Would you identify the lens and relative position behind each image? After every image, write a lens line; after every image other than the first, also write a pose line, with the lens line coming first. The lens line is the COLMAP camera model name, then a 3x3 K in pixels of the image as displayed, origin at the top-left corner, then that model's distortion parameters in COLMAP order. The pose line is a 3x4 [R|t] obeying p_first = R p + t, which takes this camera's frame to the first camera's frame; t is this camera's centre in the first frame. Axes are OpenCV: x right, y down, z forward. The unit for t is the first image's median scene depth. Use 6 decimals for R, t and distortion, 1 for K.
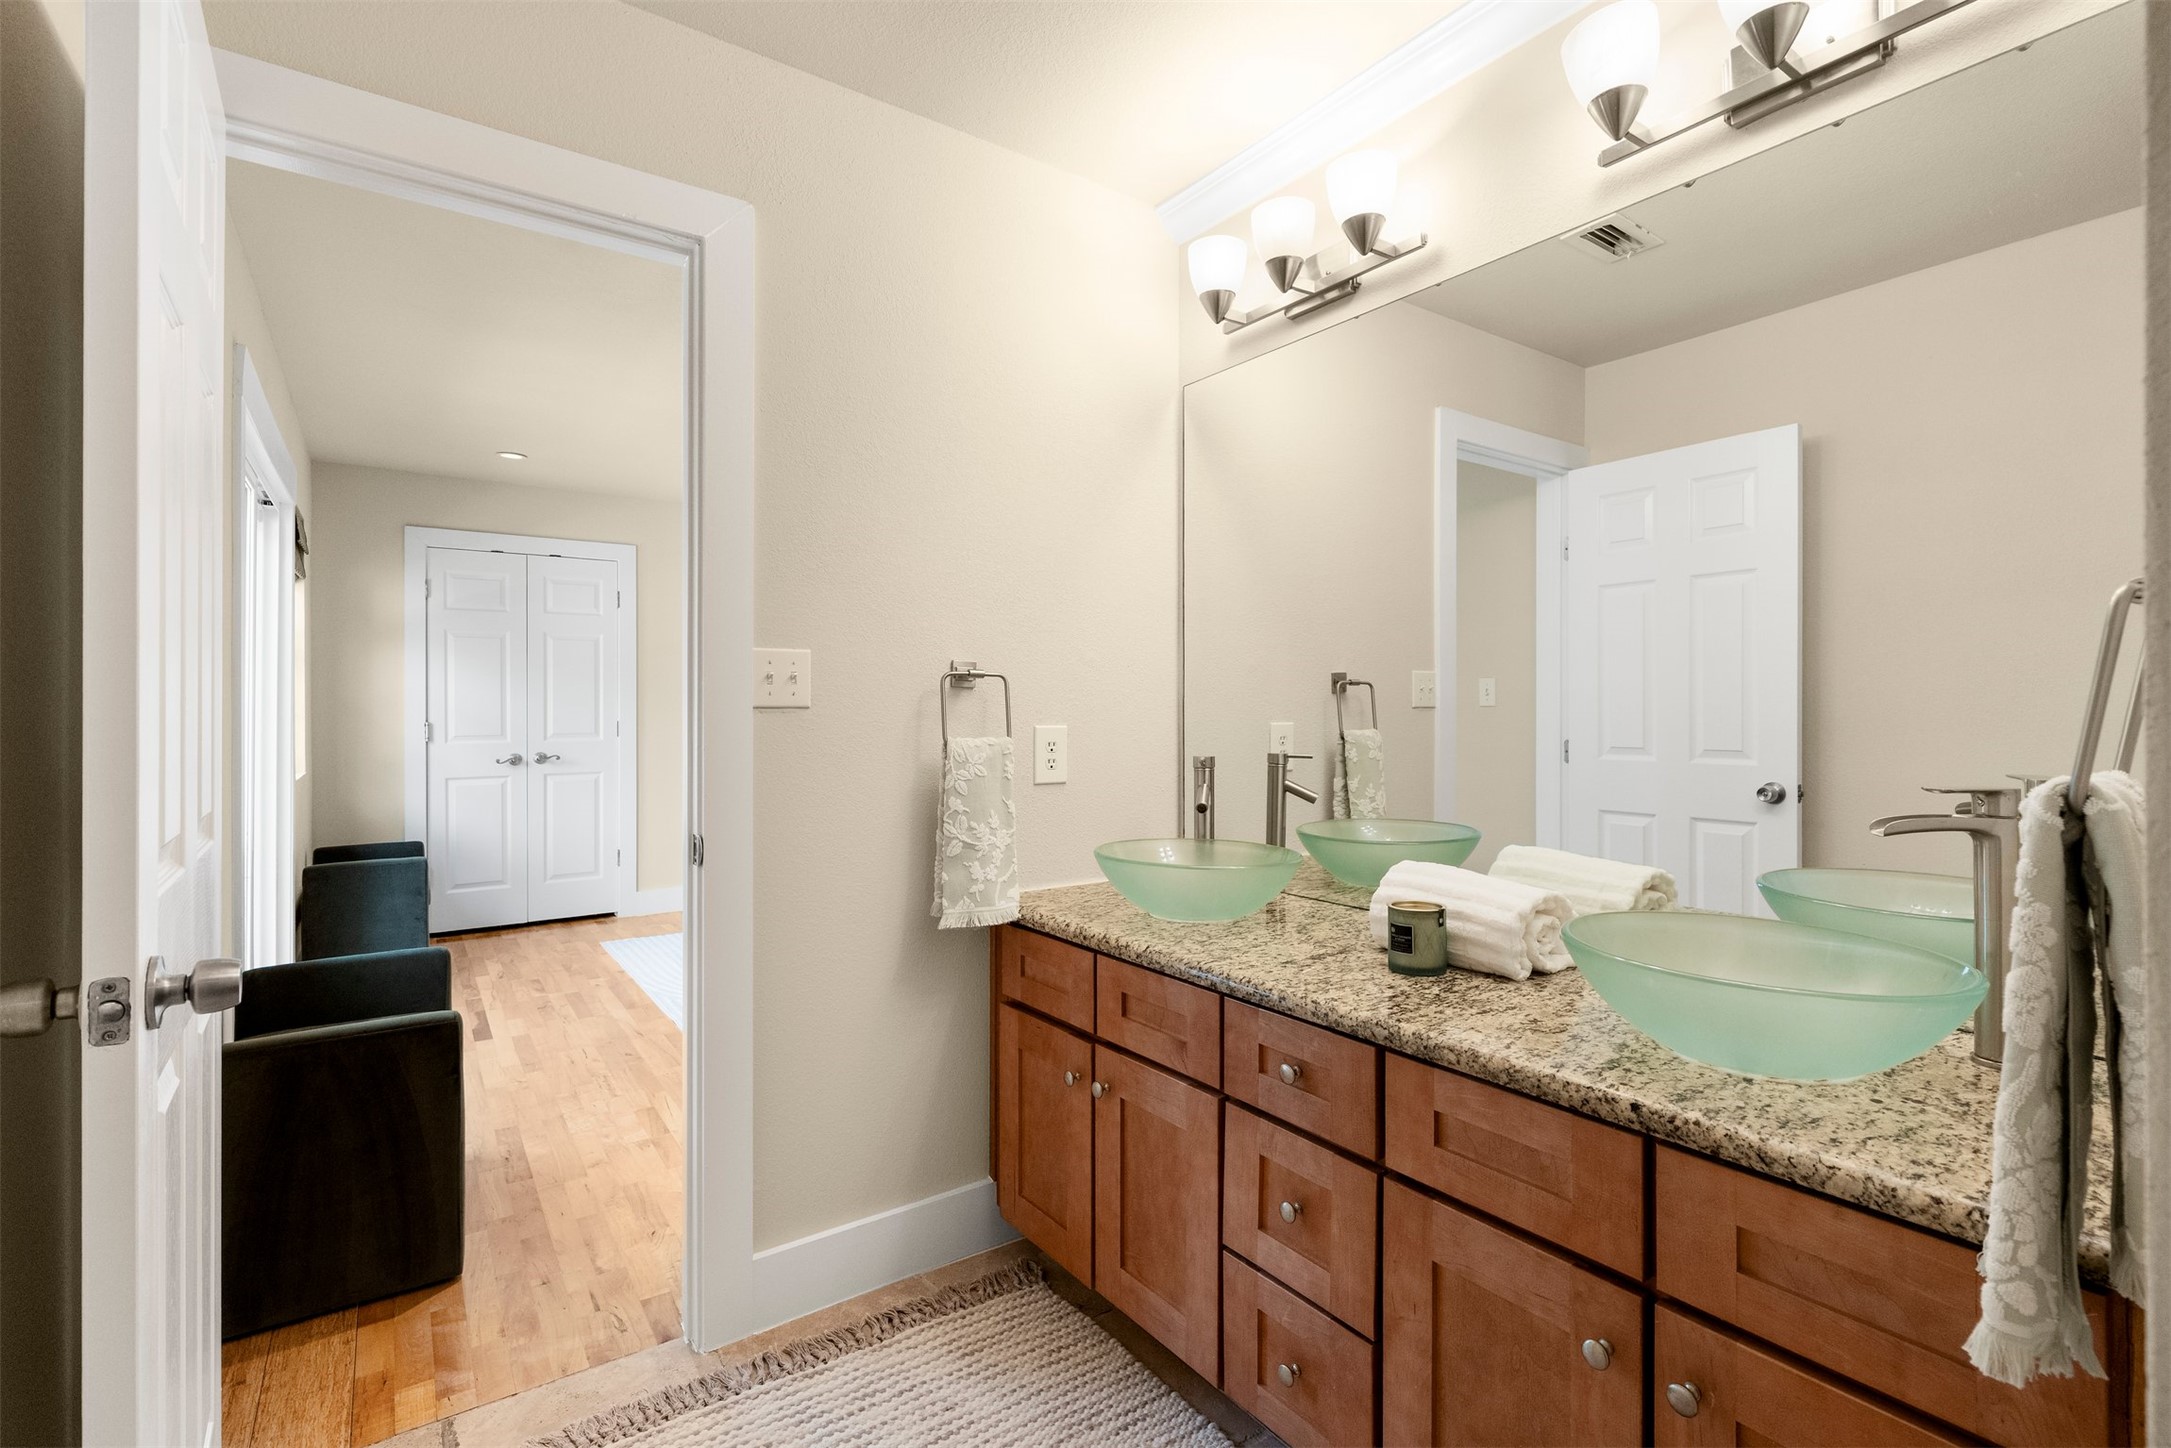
lens RADIAL K [[994.3, 0, 1080.3], [0, 994.3, 712.9], [0, 0, 1]] dist [0.003312, 0.000304]
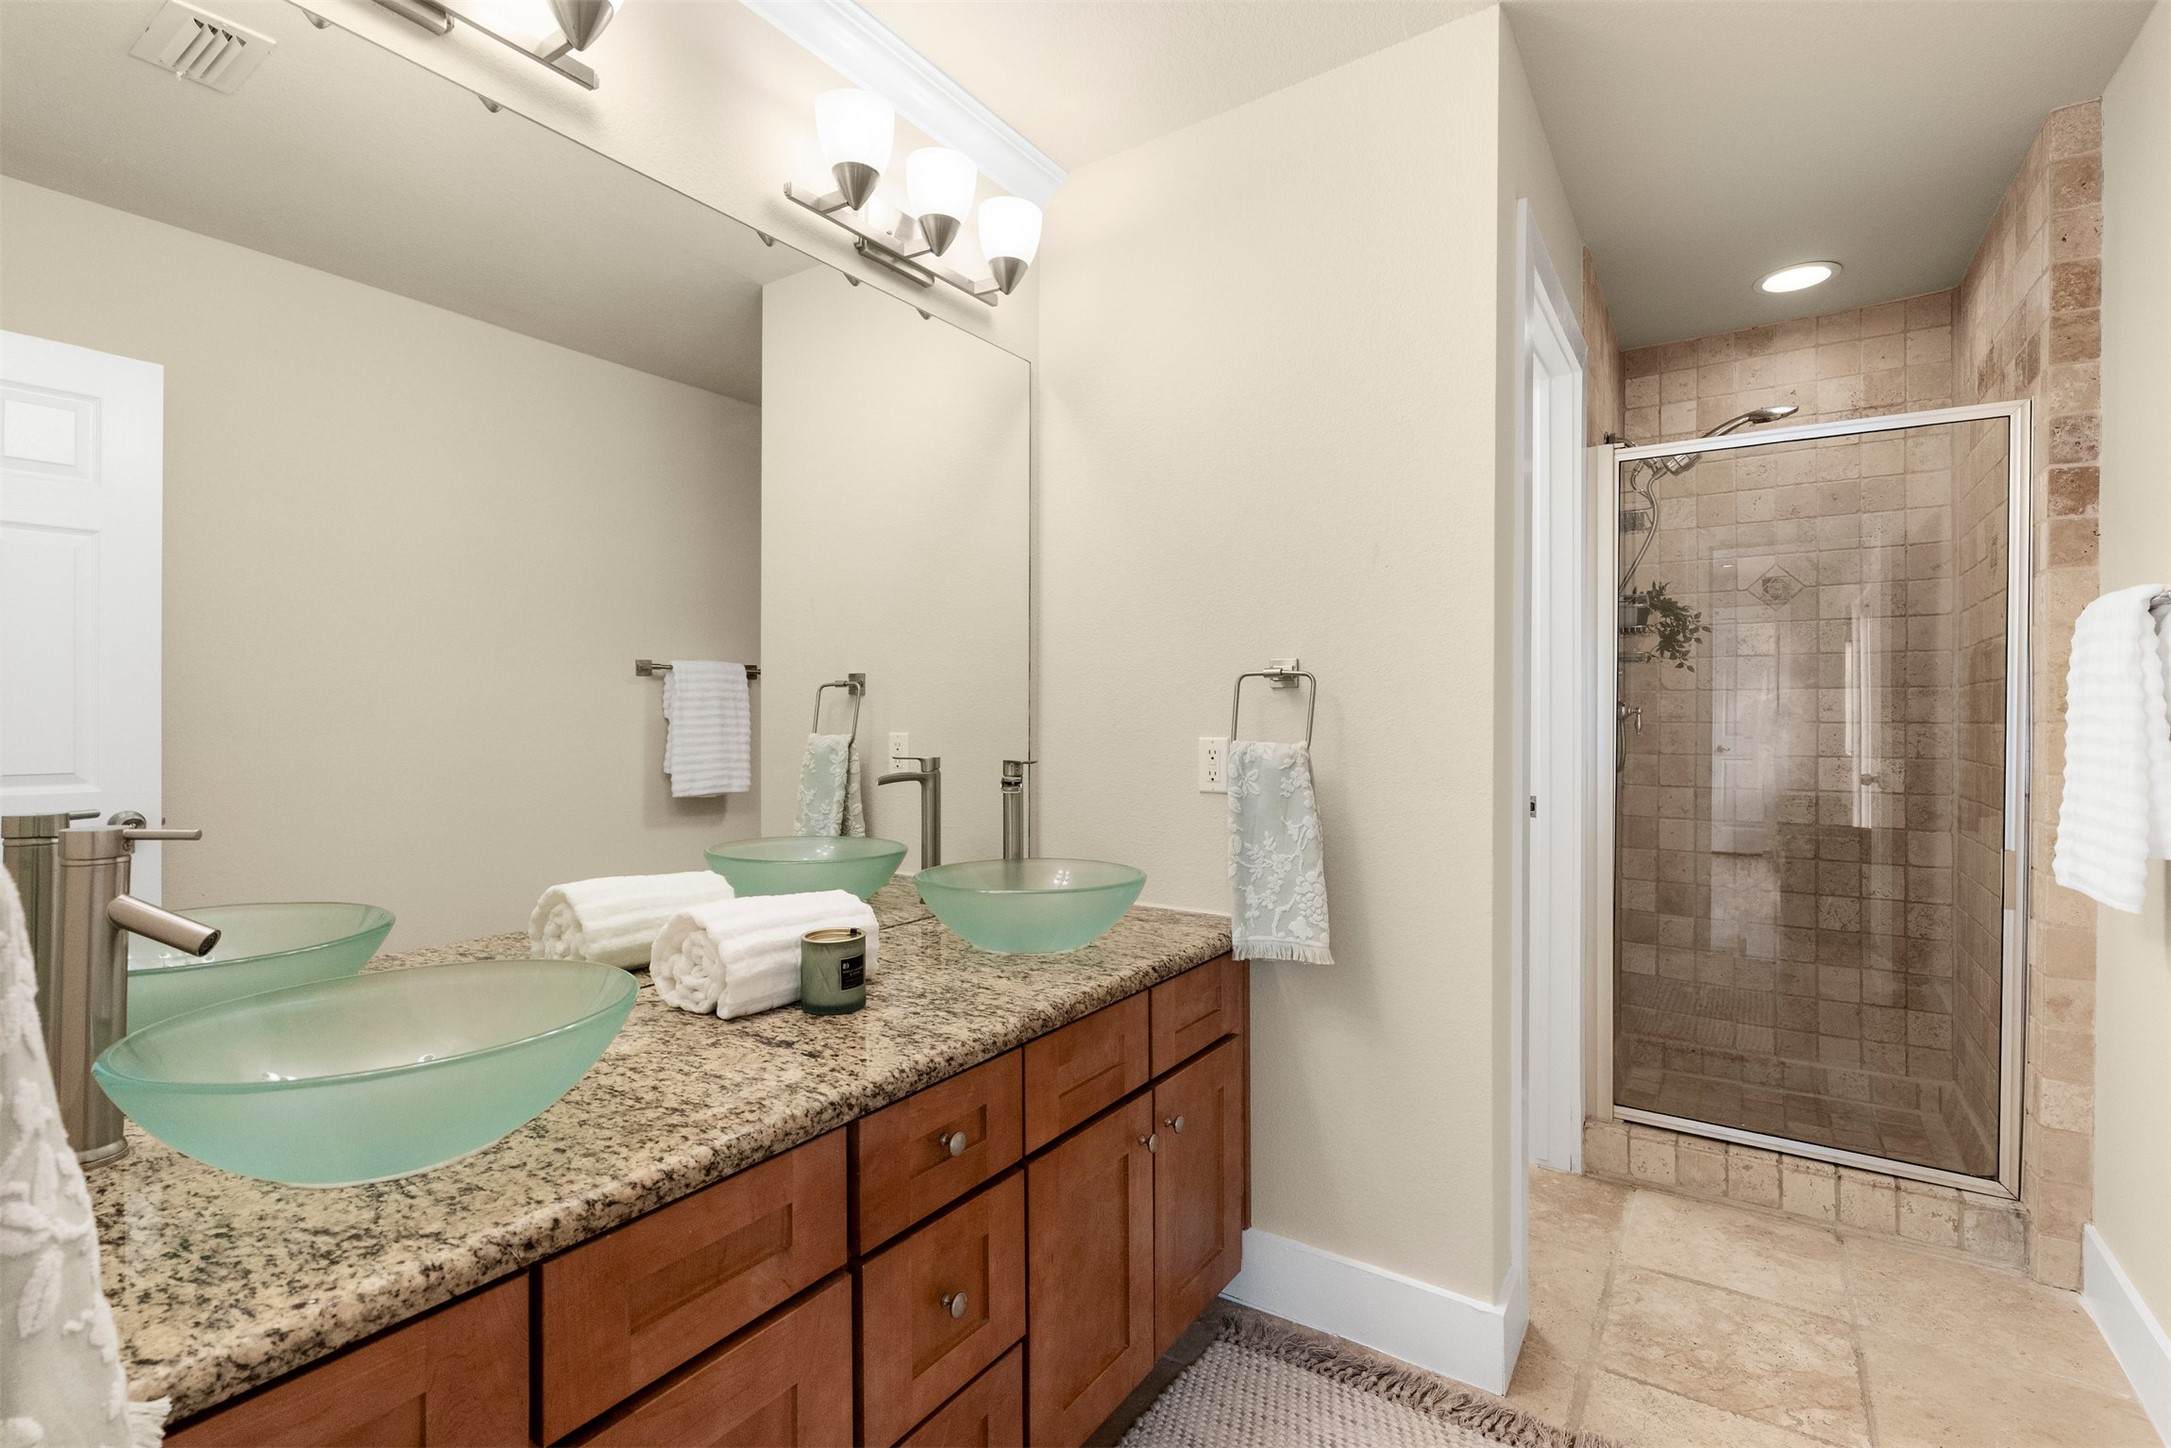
lens RADIAL K [[994.3, 0, 1077.5], [0, 994.3, 725.0], [0, 0, 1]] dist [0.003312, 0.000304]
pose [[-0.365131, -0.002185, 0.930954, -0.657759], [0.001964, 0.999993, 0.003117, 0.003548], [-0.930954, 0.002966, -0.365124, 1.288352]]
